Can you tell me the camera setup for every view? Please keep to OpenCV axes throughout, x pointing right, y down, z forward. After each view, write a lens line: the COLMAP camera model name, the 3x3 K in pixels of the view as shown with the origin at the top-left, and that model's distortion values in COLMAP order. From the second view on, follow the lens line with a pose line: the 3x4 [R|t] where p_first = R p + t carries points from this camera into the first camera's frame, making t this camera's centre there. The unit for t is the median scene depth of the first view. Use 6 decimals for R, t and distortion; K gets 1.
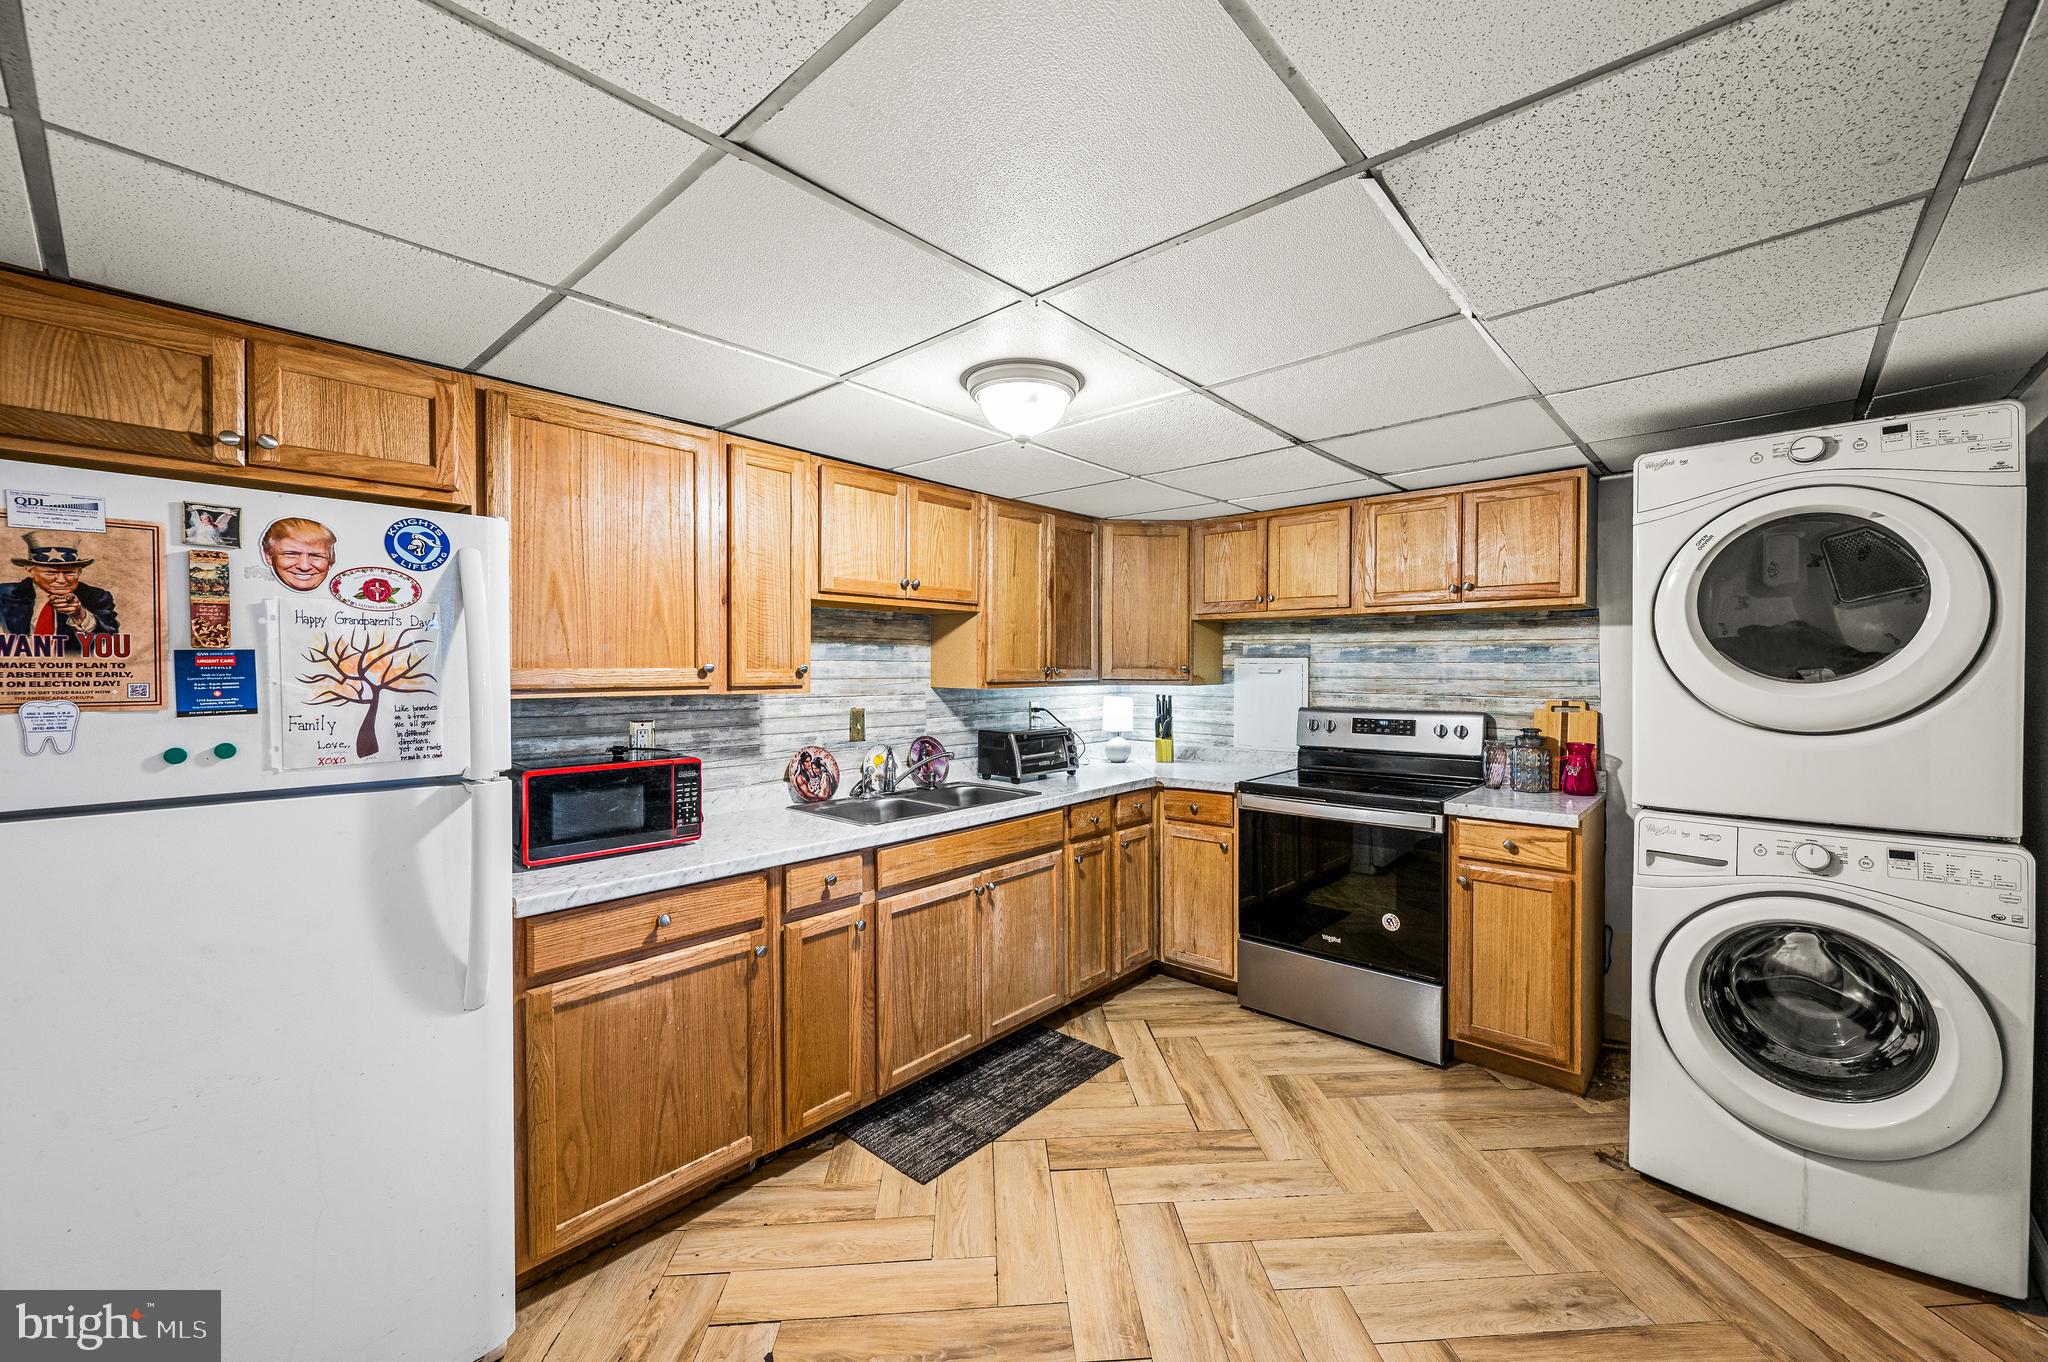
lens RADIAL K [[800.2, 0, 1018.3], [0, 800.2, 682.9], [0, 0, 1]] dist [-0.000791, -0.000332]
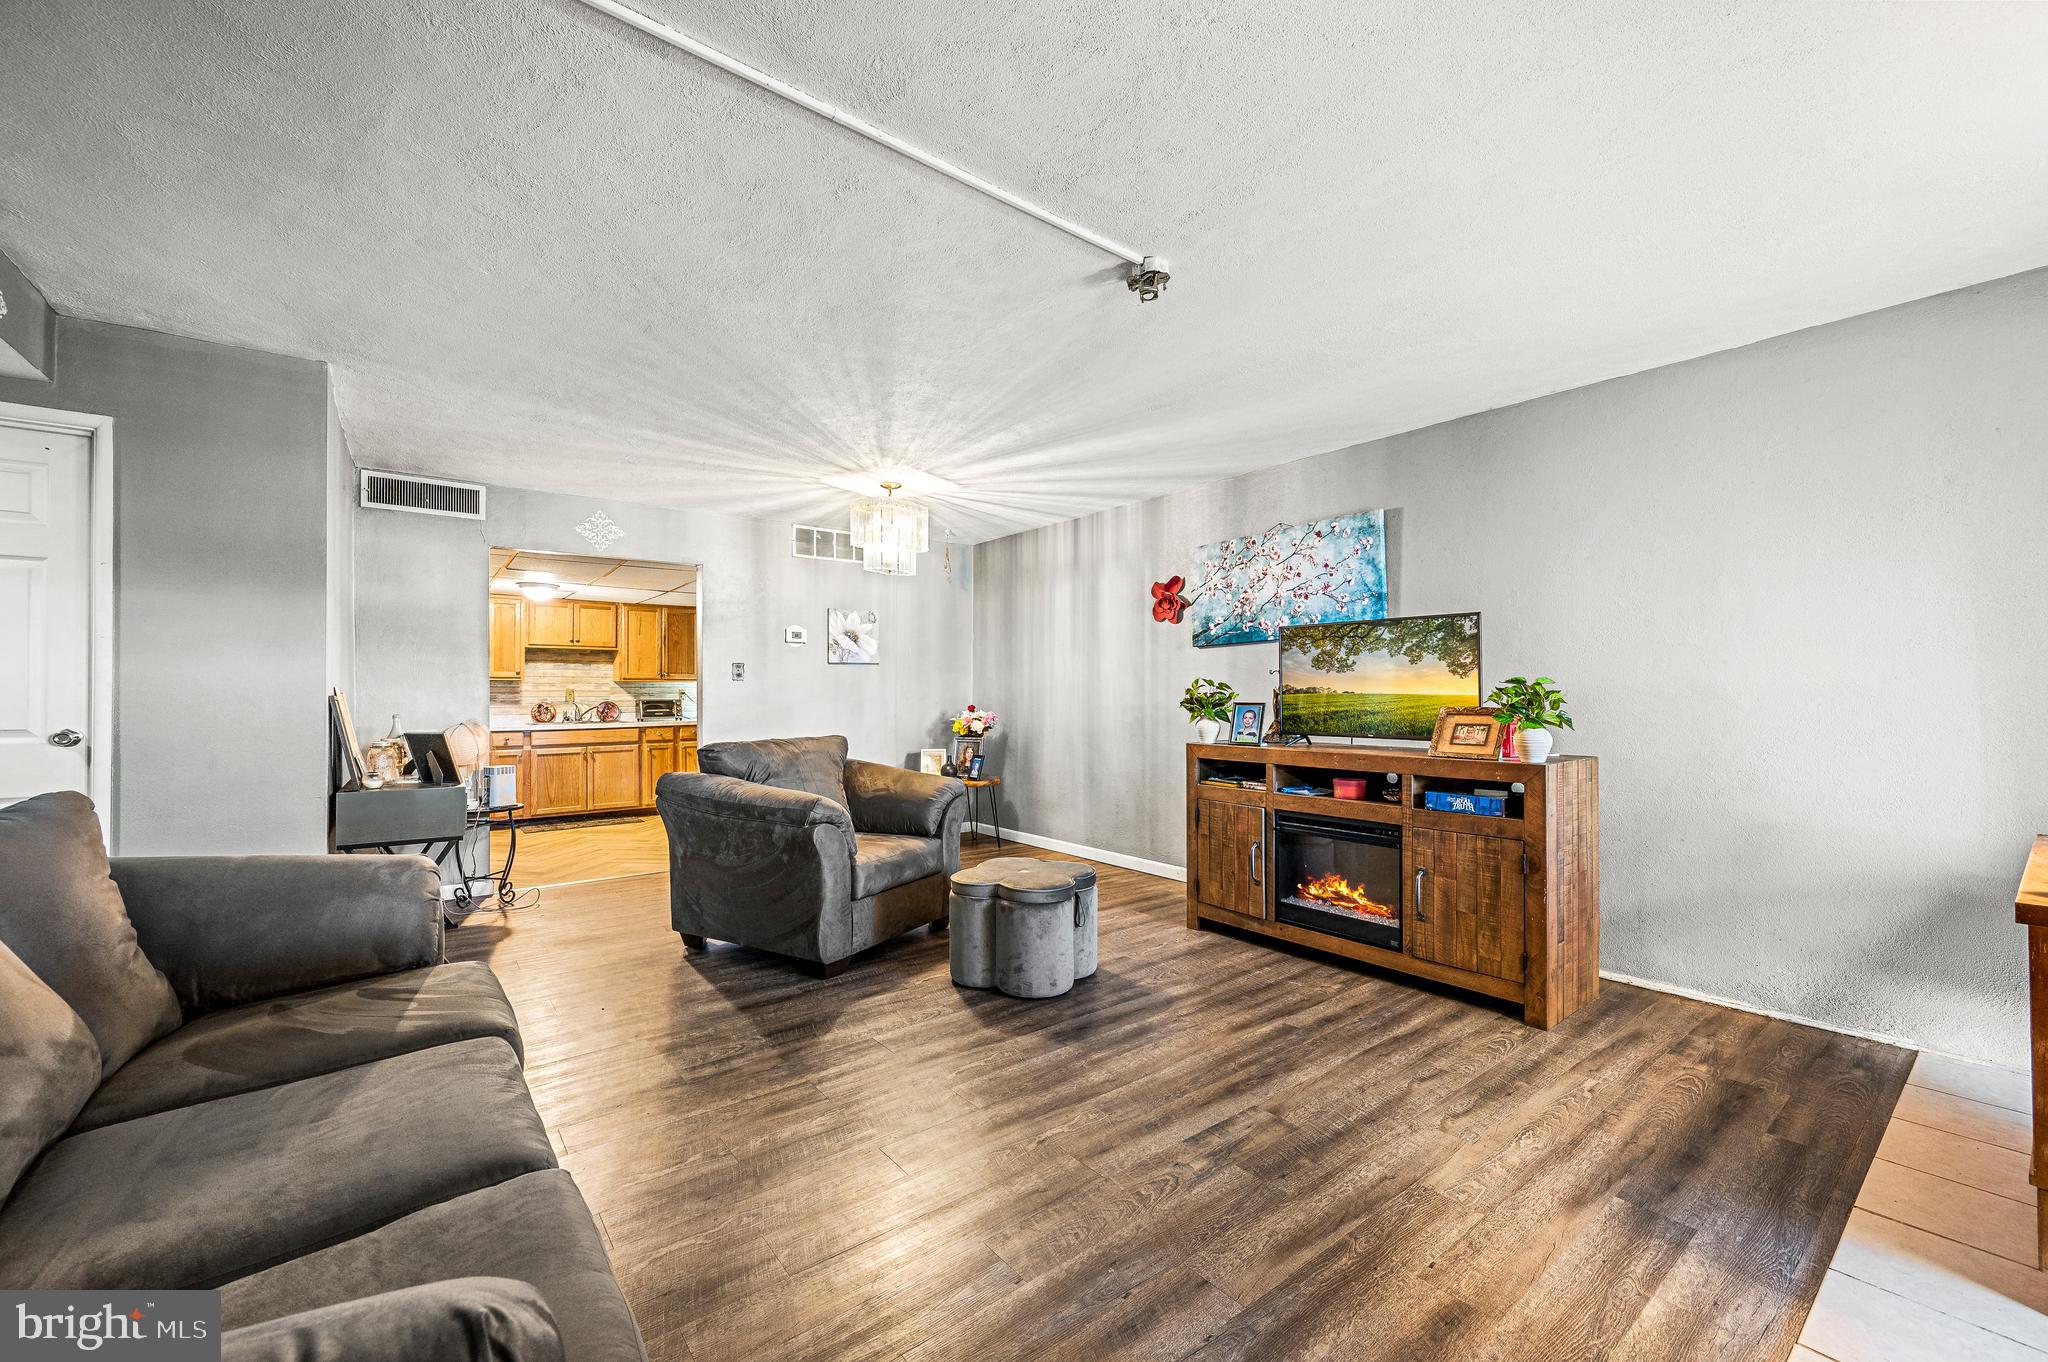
lens RADIAL K [[820.8, 0, 1060.8], [0, 820.8, 692.5], [0, 0, 1]] dist [0.001040, 0.000040]
pose [[0.988692, -0.000879, -0.149955, 2.055045], [-0.001810, 0.999840, -0.017792, 0.103756], [0.149947, 0.017862, 0.988533, -1.591572]]
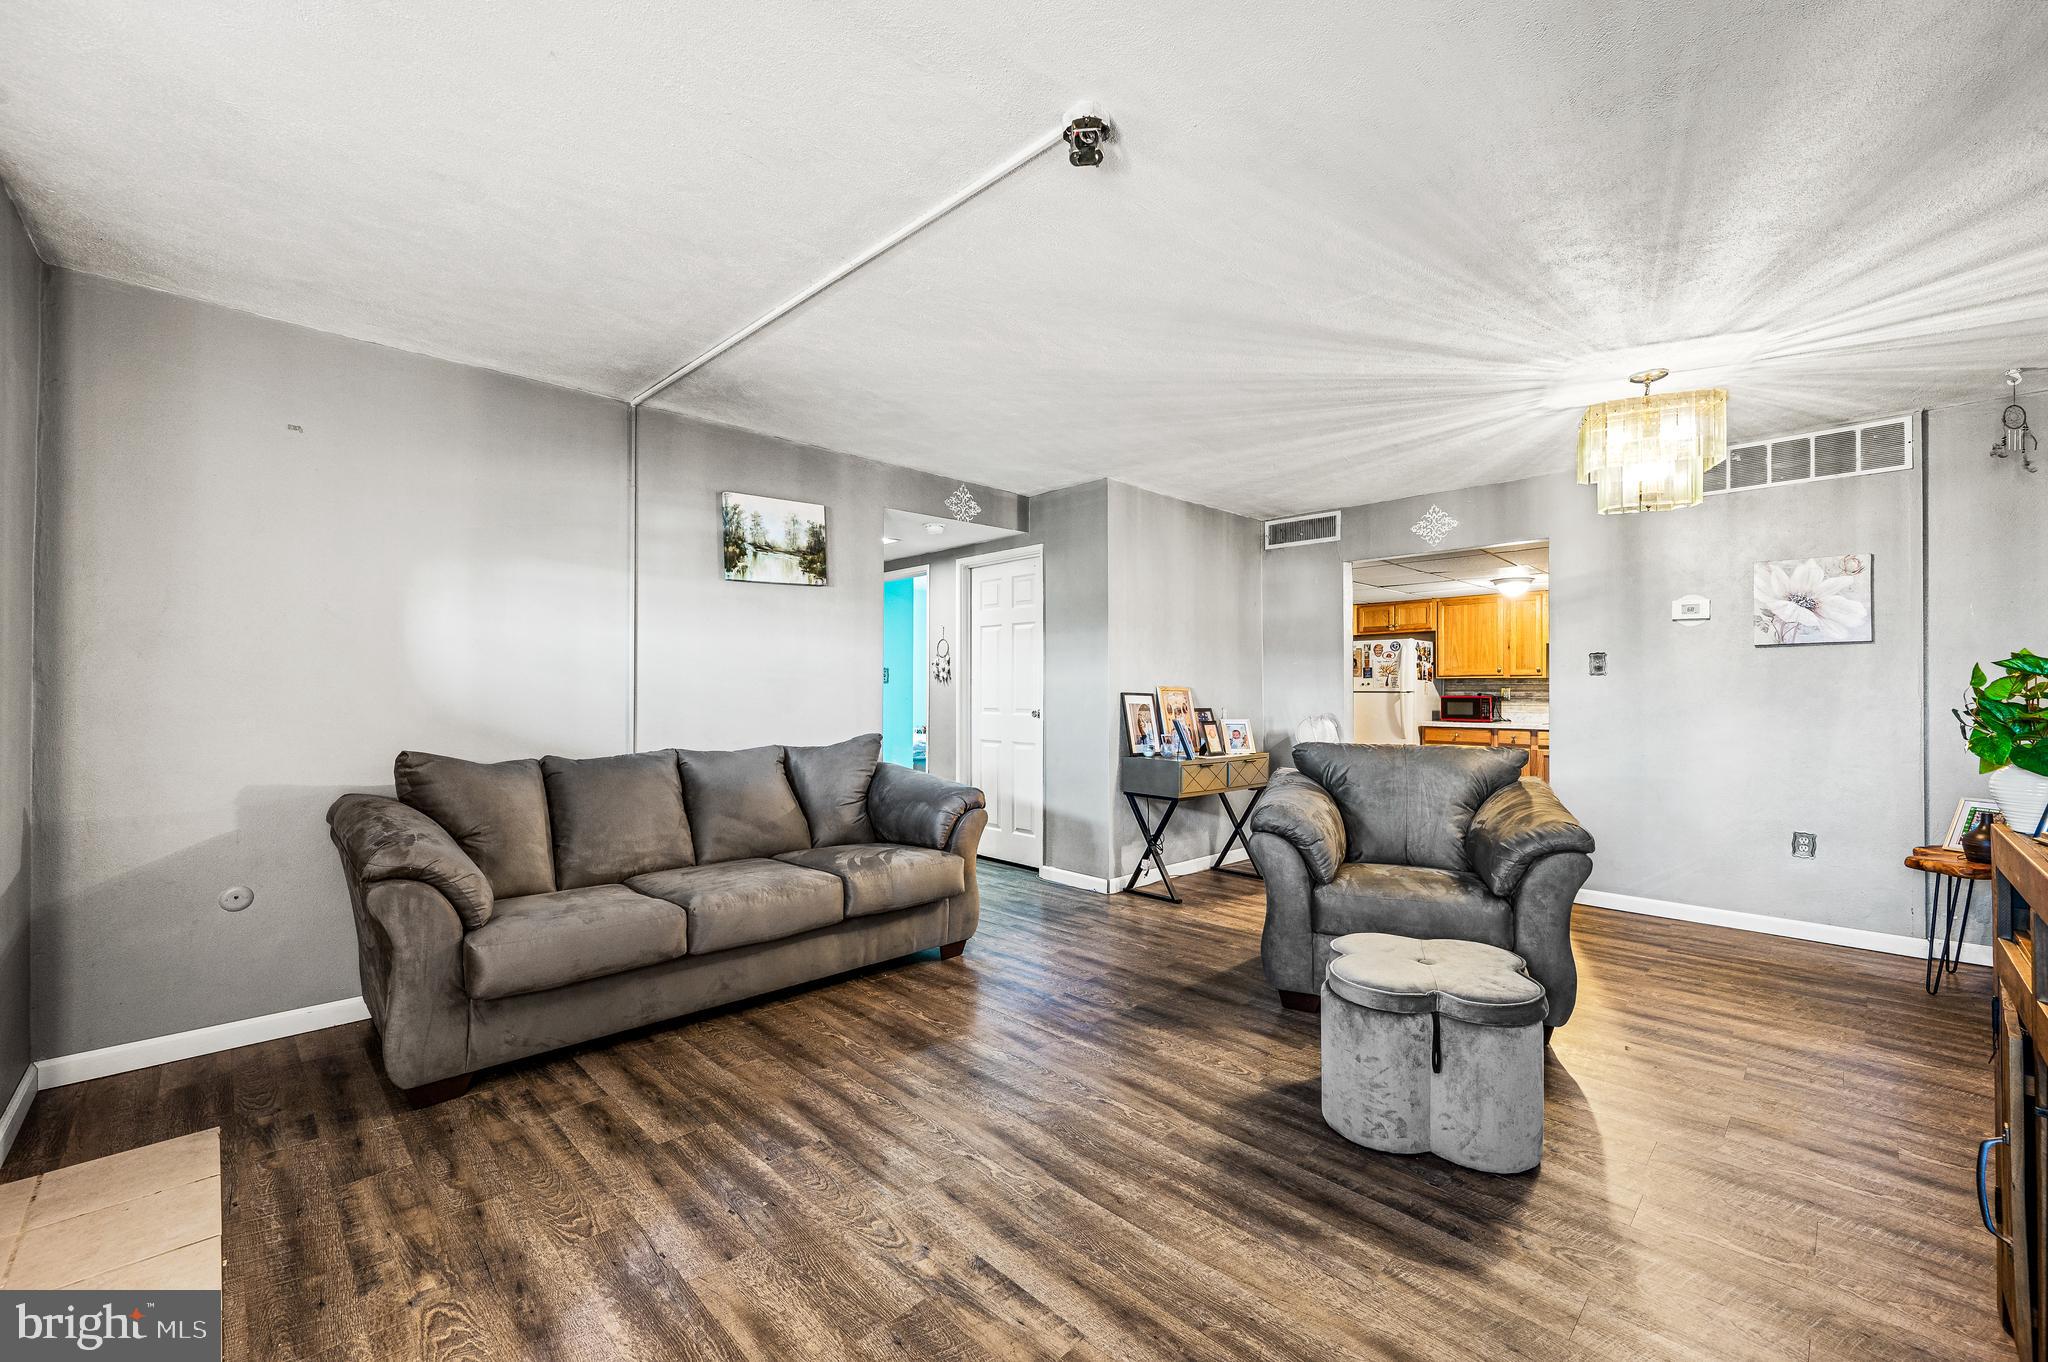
lens RADIAL K [[848.4, 0, 1001.3], [0, 848.4, 687.0], [0, 0, 1]] dist [0.000983, -0.000066]
pose [[-0.079199, -0.004418, -0.996849, 2.772130], [-0.018466, 0.999825, -0.002964, 0.087095], [0.996688, 0.018173, -0.079267, -0.623967]]
